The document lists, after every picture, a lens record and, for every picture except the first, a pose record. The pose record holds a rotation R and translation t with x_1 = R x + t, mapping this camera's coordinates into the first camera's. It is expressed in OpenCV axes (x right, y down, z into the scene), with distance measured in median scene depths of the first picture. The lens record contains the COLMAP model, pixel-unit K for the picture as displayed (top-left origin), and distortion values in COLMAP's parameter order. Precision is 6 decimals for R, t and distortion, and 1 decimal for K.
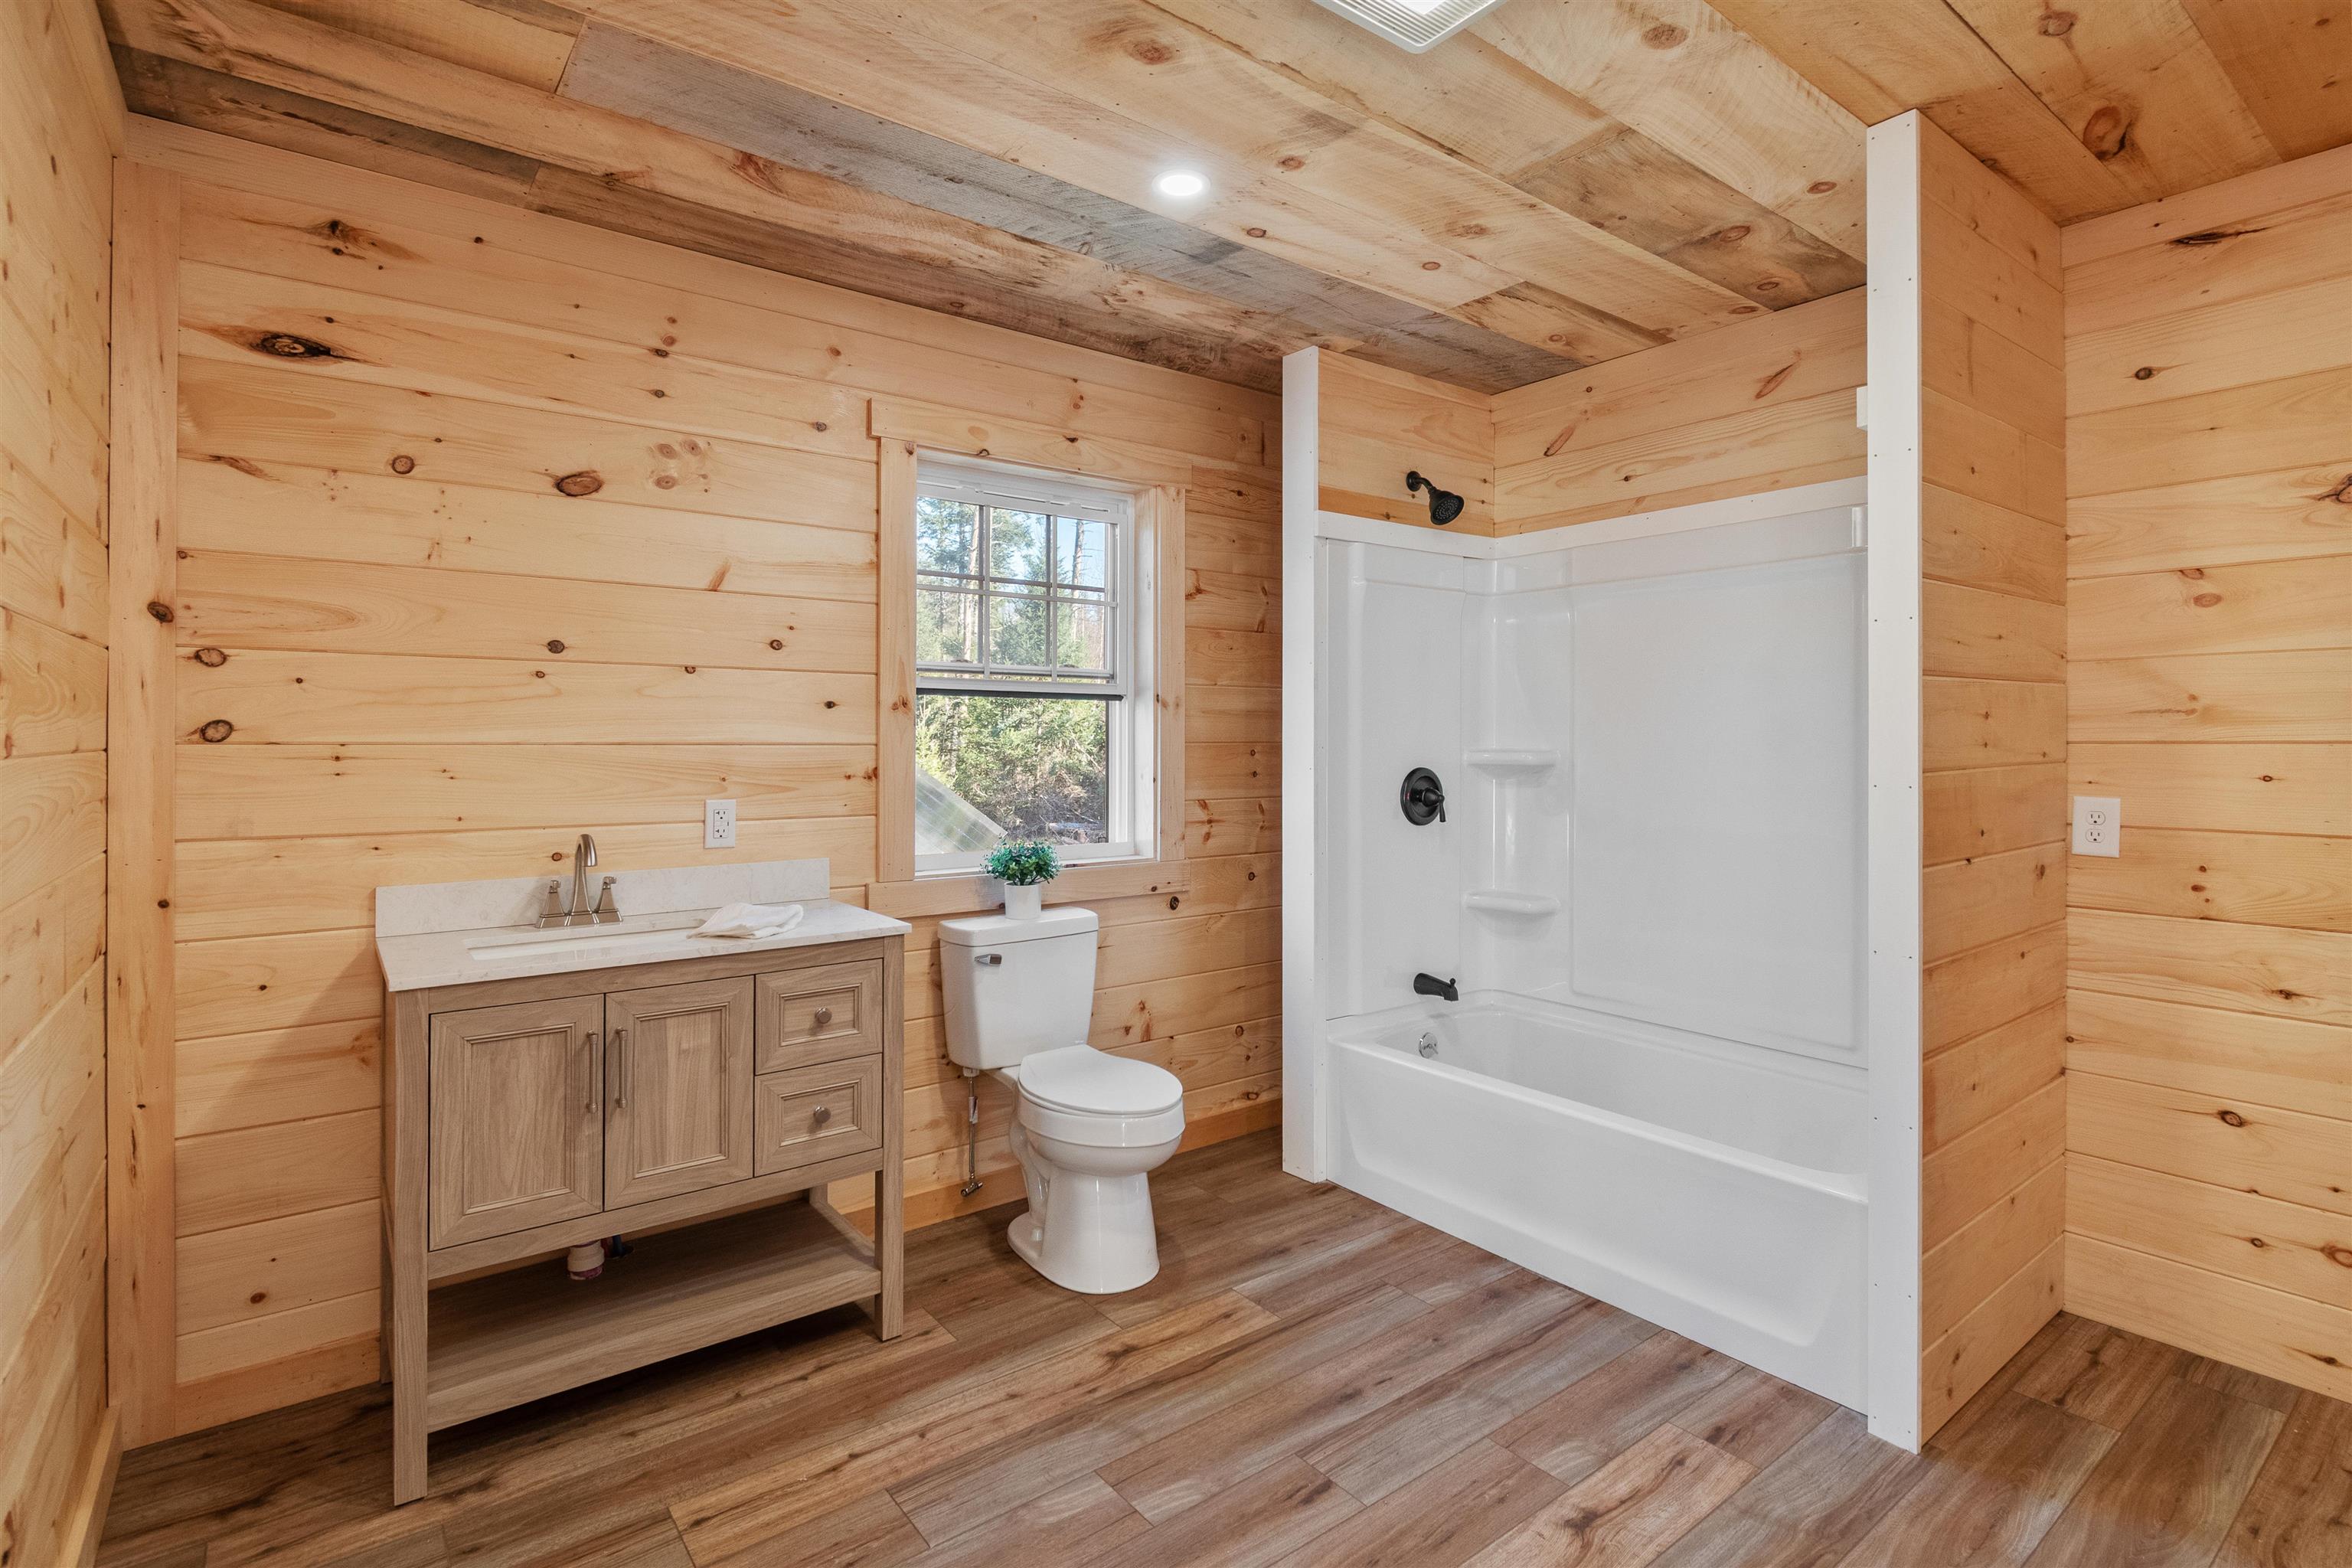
lens RADIAL K [[1164.0, 0, 1247.1], [0, 1164.0, 719.5], [0, 0, 1]] dist [-0.004384, -0.002899]
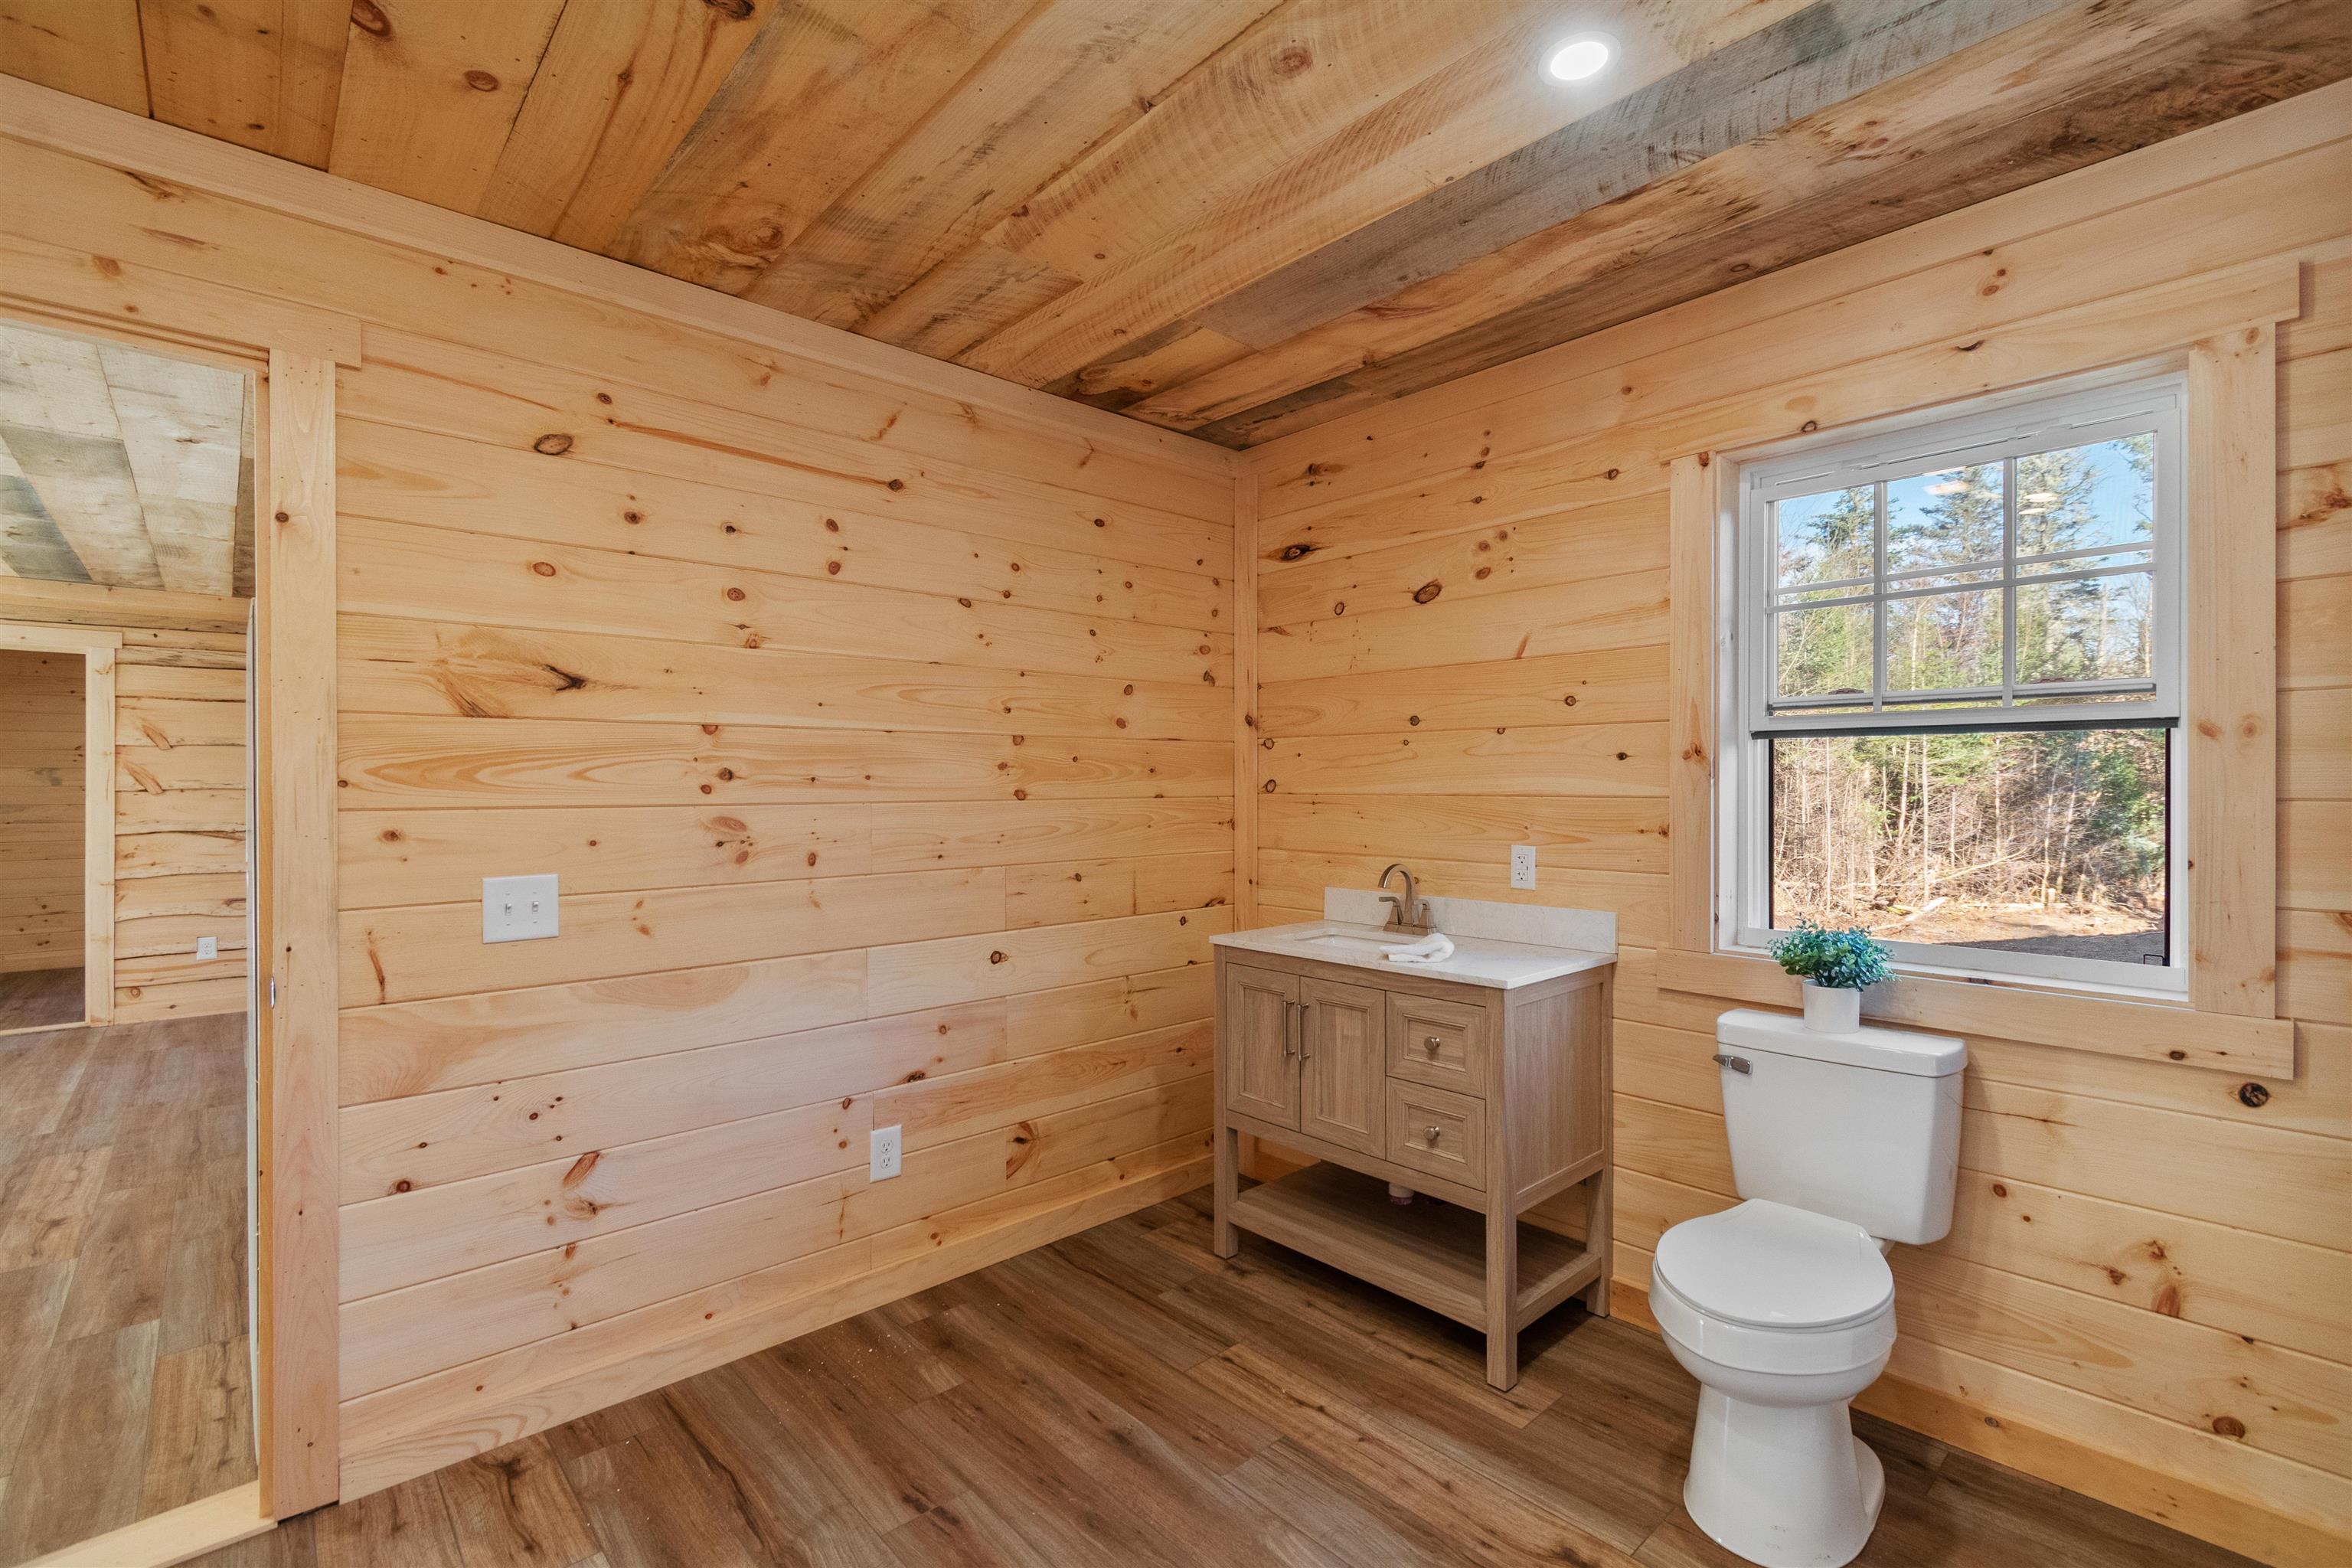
lens RADIAL K [[1072.9, 0, 1165.7], [0, 1072.9, 776.4], [0, 0, 1]] dist [-0.002125, -0.000631]
pose [[0.015804, -0.008631, -0.999838, 0.623082], [0.019399, 0.999777, -0.008324, 0.004897], [0.999687, -0.019264, 0.015968, 0.706776]]
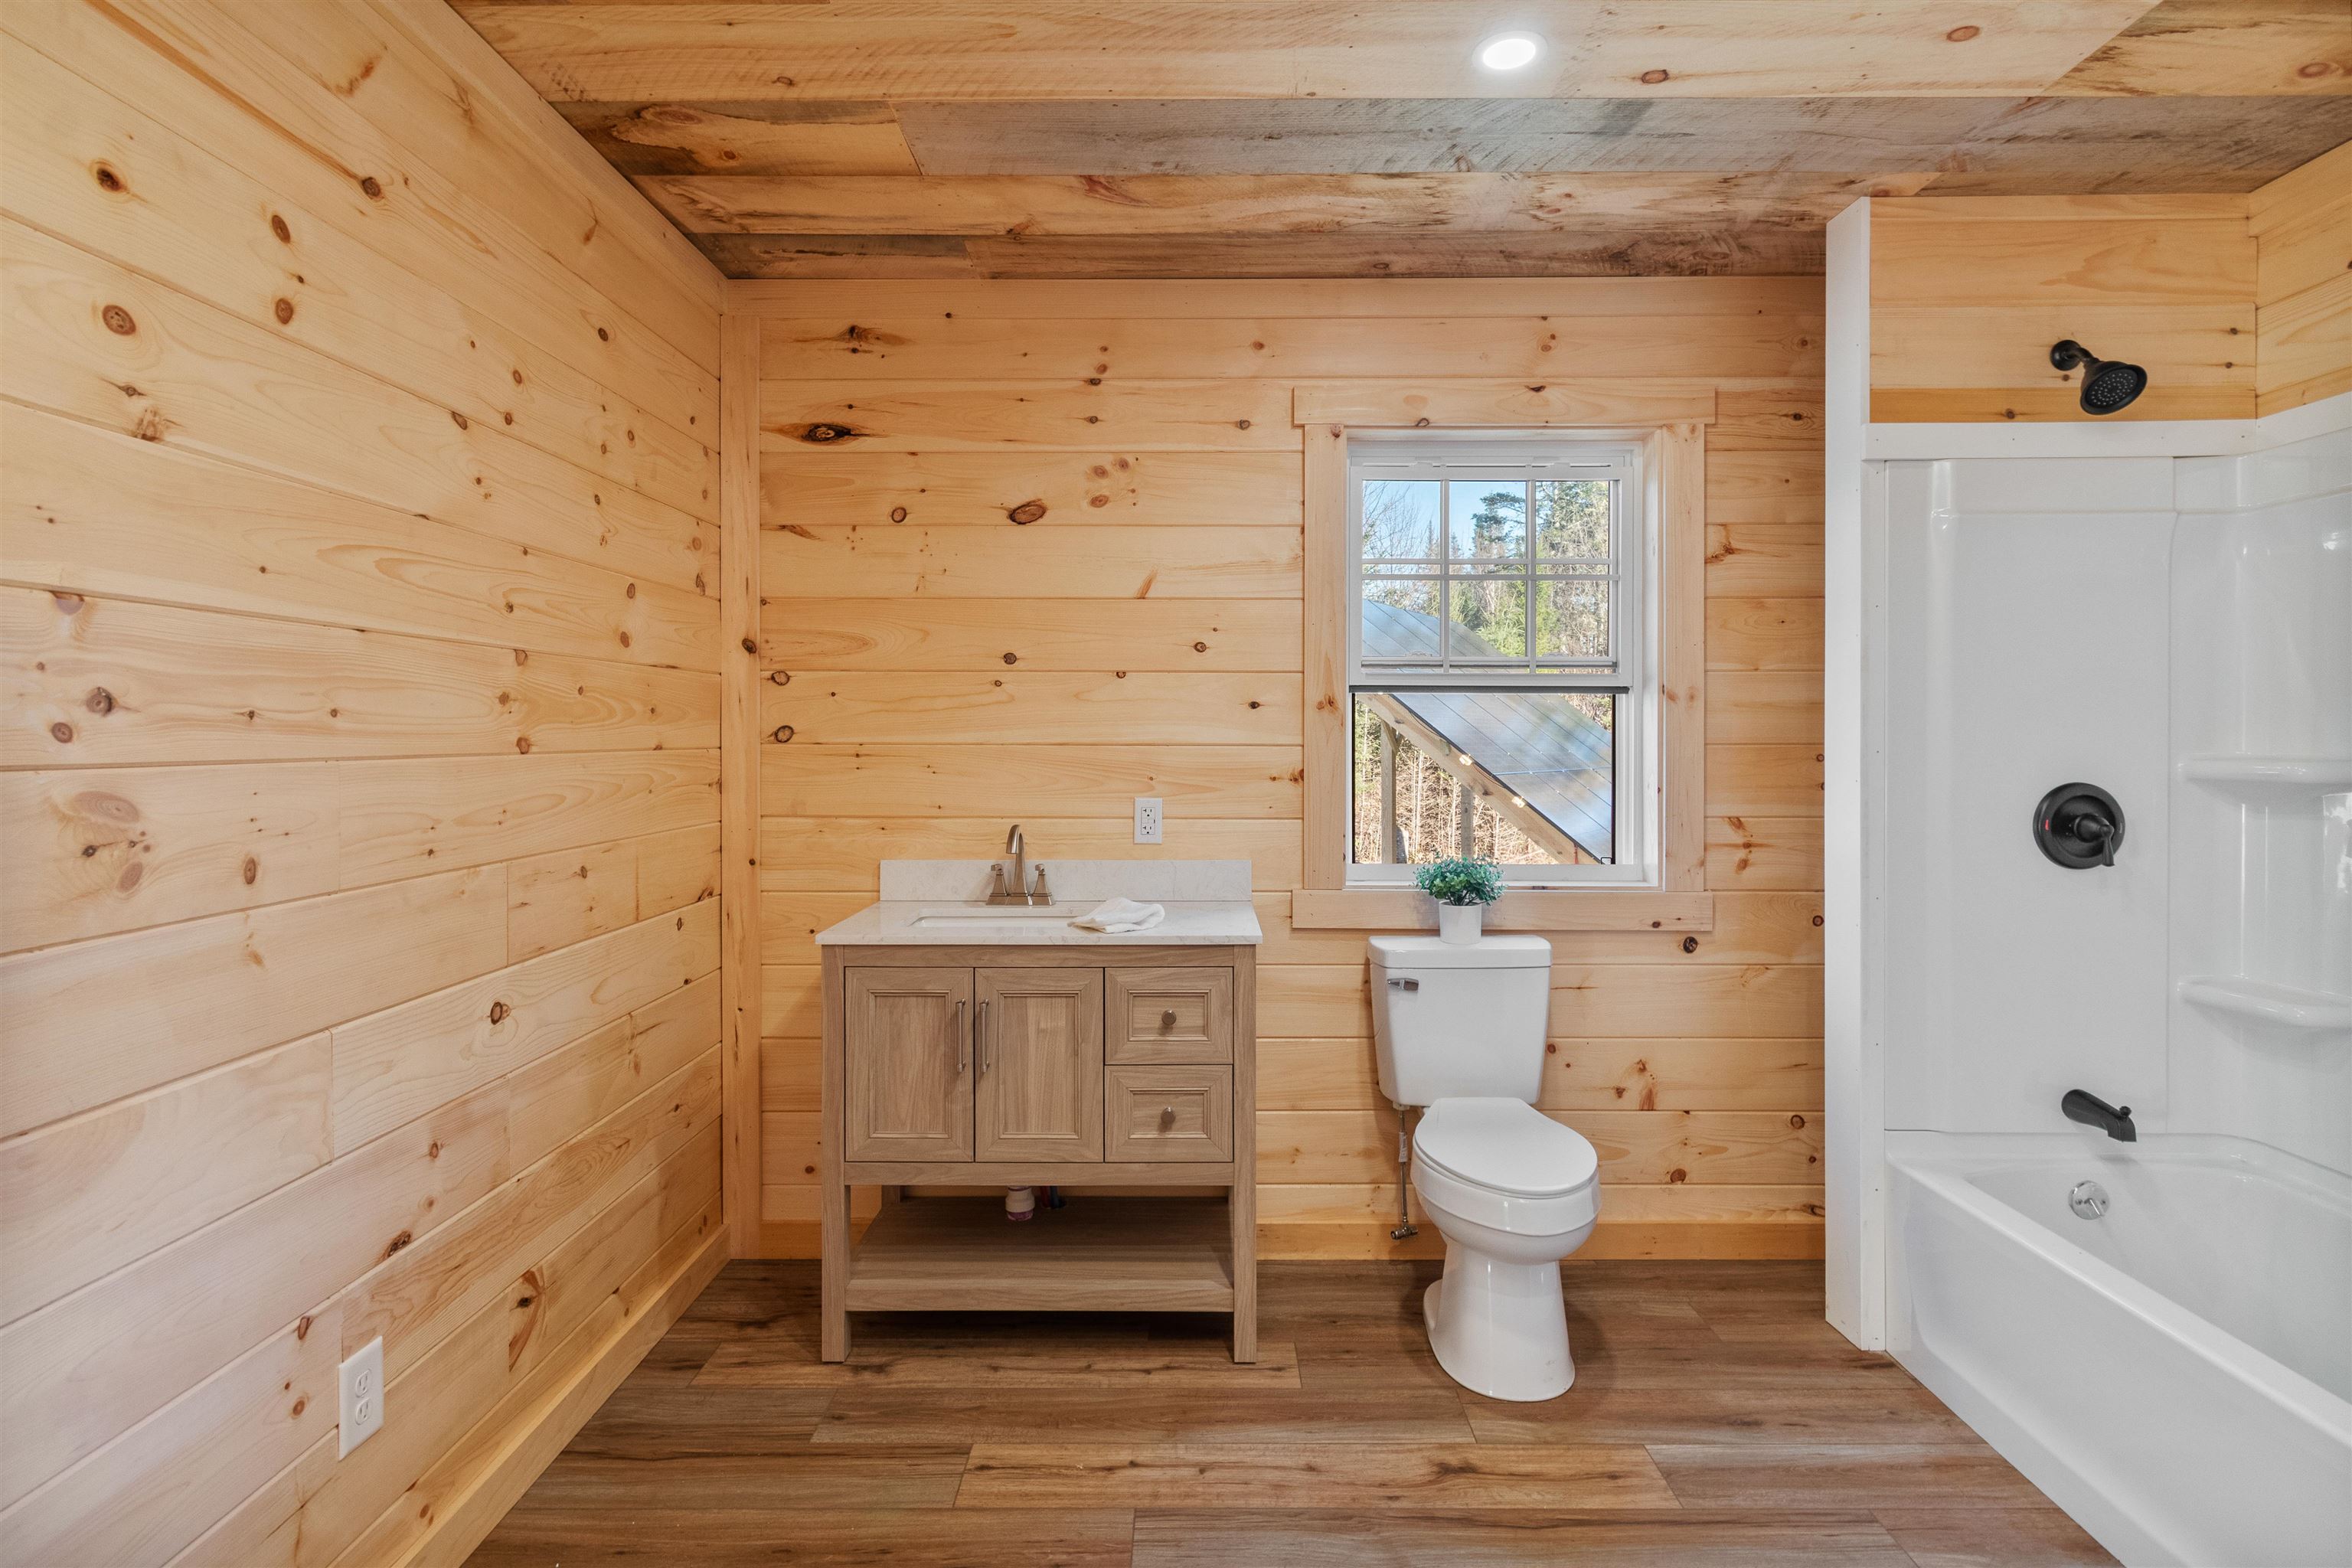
lens RADIAL K [[1219.4, 0, 1195.6], [0, 1219.4, 730.0], [0, 0, 1]] dist [0.000709, -0.004352]
pose [[0.764811, -0.003918, -0.644243, 0.315894], [0.010946, 0.999916, 0.006913, 0.000725], [0.644162, -0.012339, 0.764789, 0.206637]]
